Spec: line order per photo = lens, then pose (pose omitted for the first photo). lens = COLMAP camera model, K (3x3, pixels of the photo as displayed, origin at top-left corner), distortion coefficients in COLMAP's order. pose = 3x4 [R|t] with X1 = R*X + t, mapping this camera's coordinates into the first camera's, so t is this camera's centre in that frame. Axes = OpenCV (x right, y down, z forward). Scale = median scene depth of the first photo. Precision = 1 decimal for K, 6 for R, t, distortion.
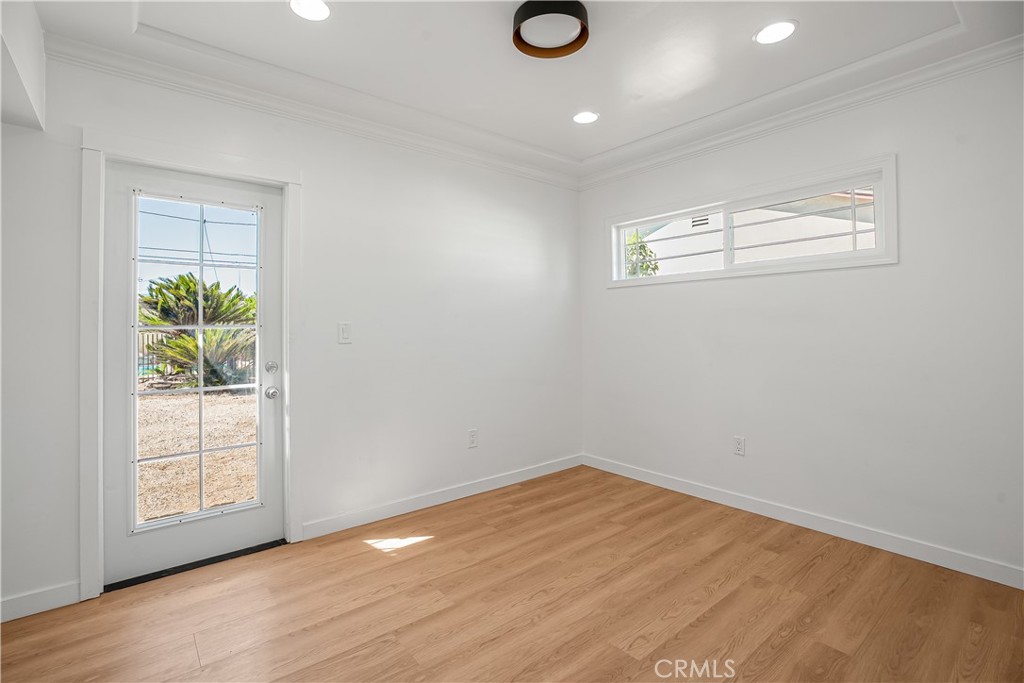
lens RADIAL K [[471.6, 0, 507.5], [0, 471.6, 320.9], [0, 0, 1]] dist [-0.040734, 0.013213]
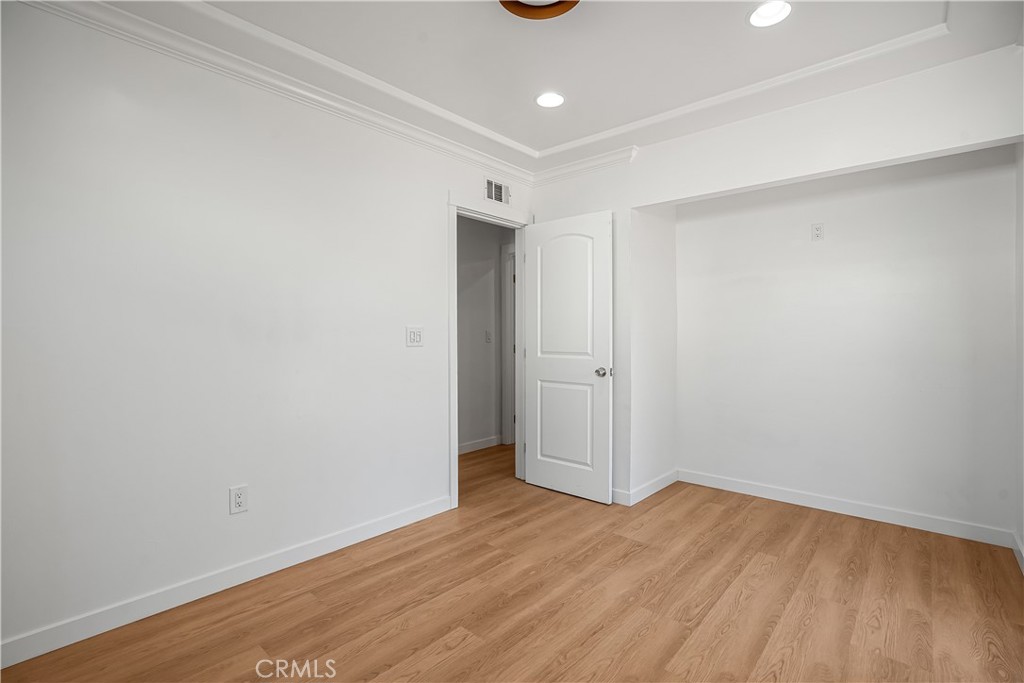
lens RADIAL K [[471.6, 0, 507.5], [0, 471.6, 320.9], [0, 0, 1]] dist [-0.040734, 0.013213]
pose [[-0.988157, 0.004456, -0.153381, 0.231918], [0.011564, 0.998898, -0.045482, 0.024974], [0.153010, -0.046717, -0.987120, 1.475483]]
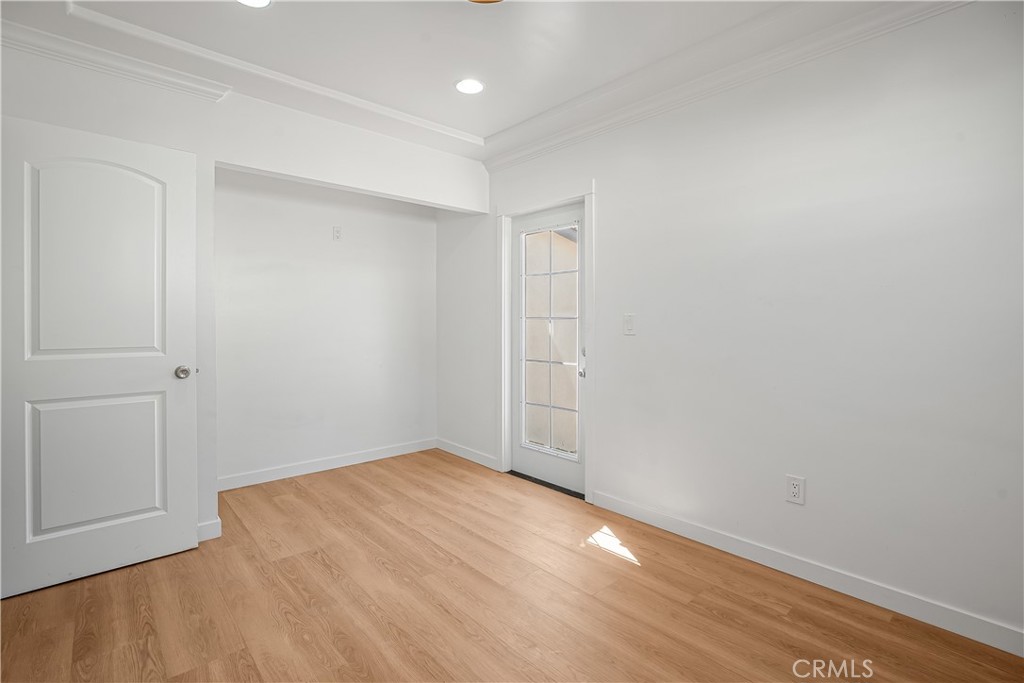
lens RADIAL K [[471.6, 0, 507.5], [0, 471.6, 320.9], [0, 0, 1]] dist [-0.040734, 0.013213]
pose [[0.048465, 0.006465, -0.998804, 0.757598], [0.013724, 0.999880, 0.007137, 0.009347], [0.998731, -0.014053, 0.048370, 0.798587]]
